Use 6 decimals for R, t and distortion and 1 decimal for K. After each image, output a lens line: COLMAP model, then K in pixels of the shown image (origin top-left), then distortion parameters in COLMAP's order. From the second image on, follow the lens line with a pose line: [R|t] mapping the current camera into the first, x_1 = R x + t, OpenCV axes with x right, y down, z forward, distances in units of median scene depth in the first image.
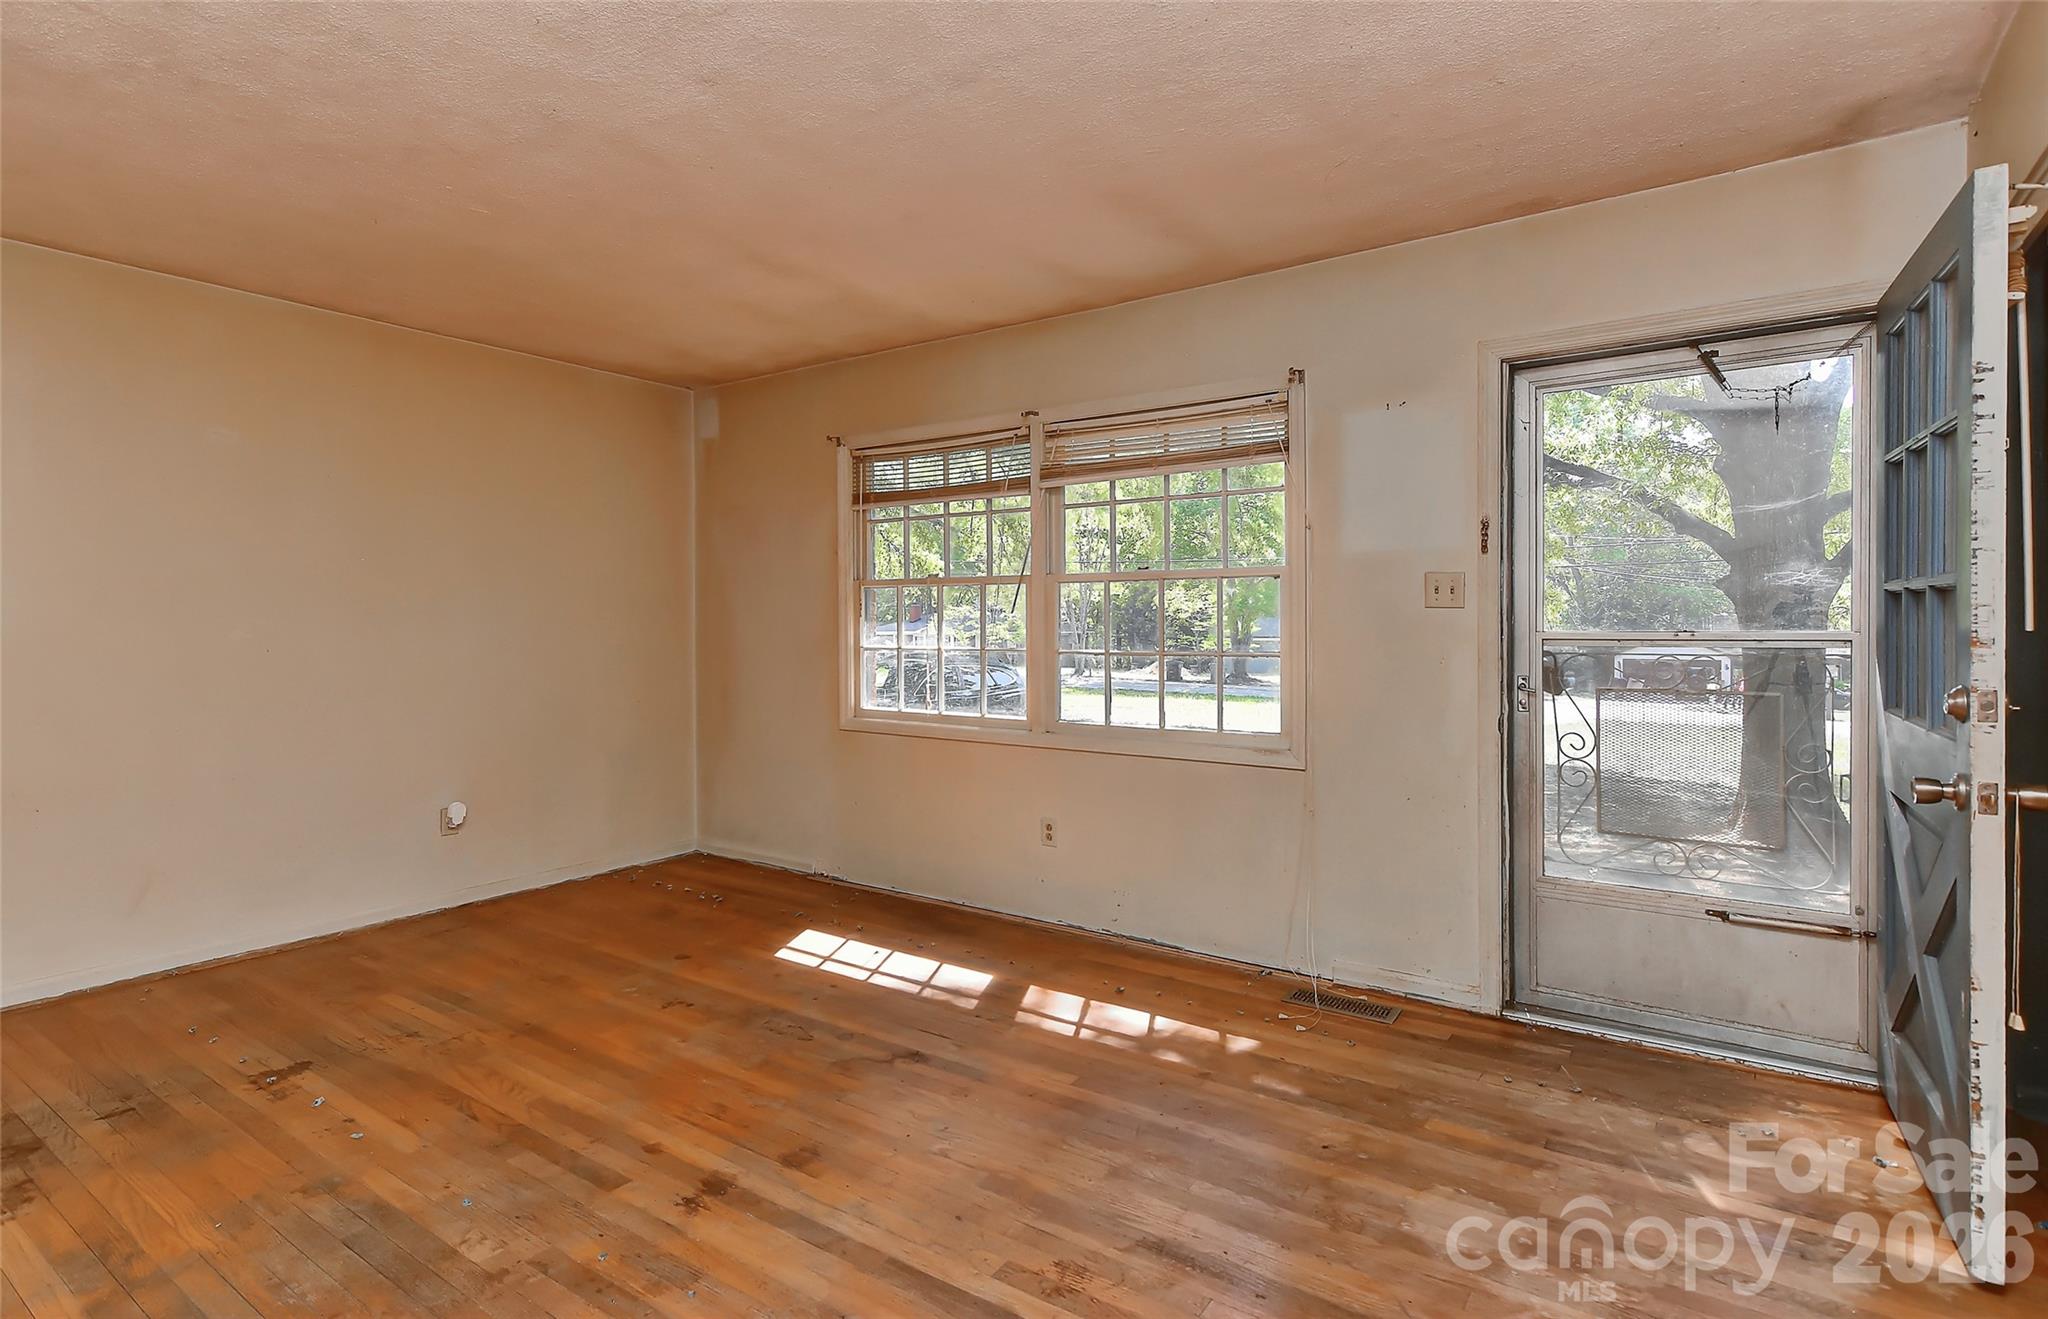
lens RADIAL K [[986.2, 0, 1042.9], [0, 986.2, 625.6], [0, 0, 1]] dist [-0.003539, -0.000124]
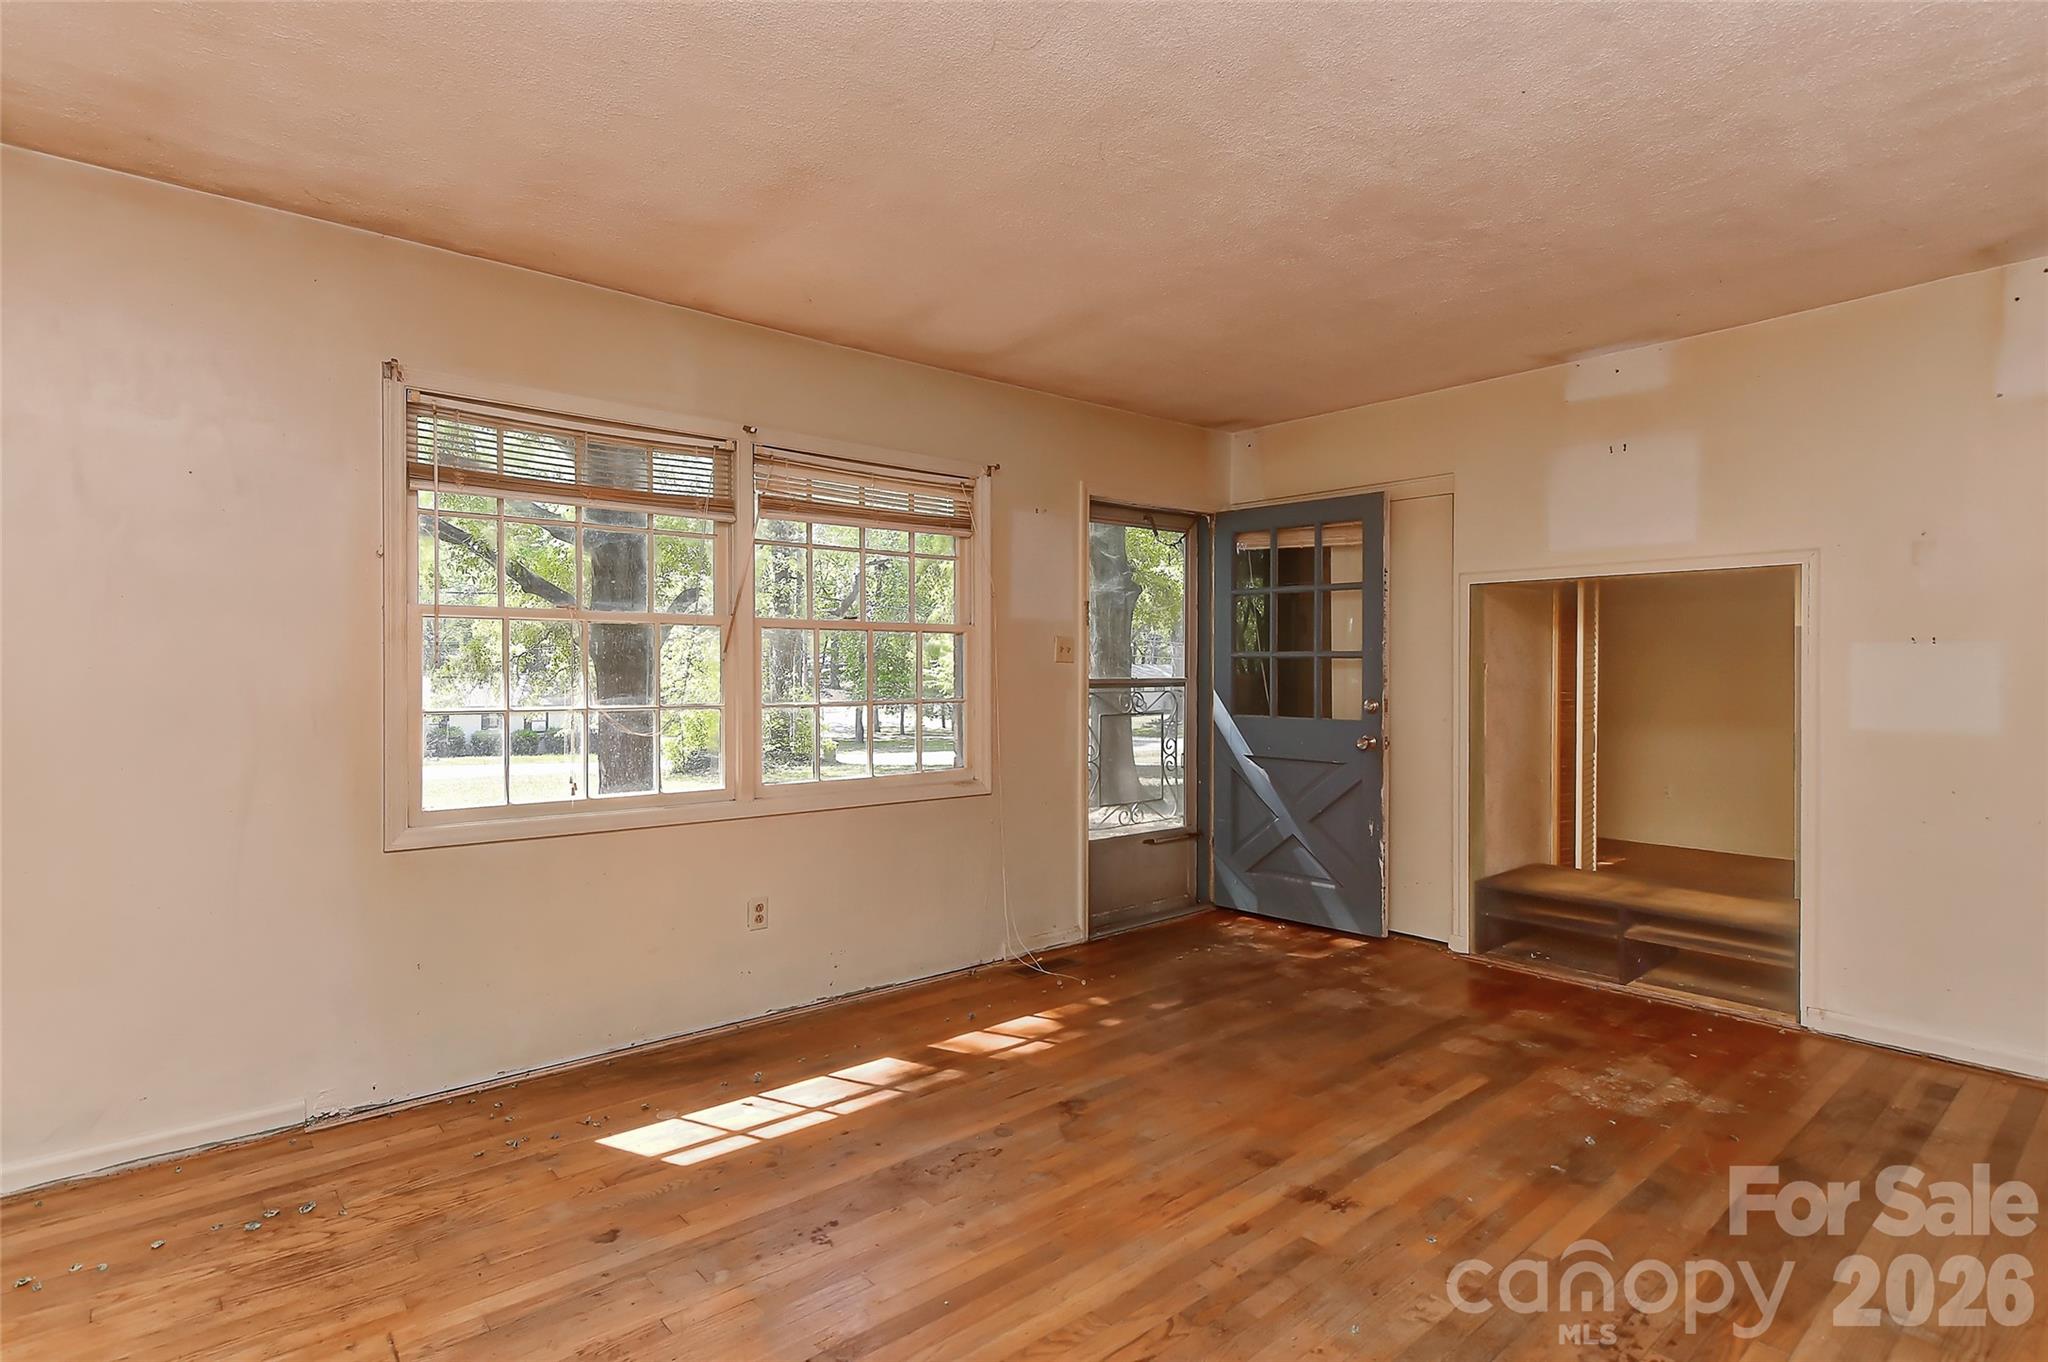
lens RADIAL K [[1018.5, 0, 1009.0], [0, 1018.5, 677.9], [0, 0, 1]] dist [0.004117, -0.002133]
pose [[0.279765, -0.005605, 0.960052, -1.082057], [0.001406, 0.999984, 0.005429, -0.005102], [-0.960068, -0.000169, 0.279768, 0.724680]]
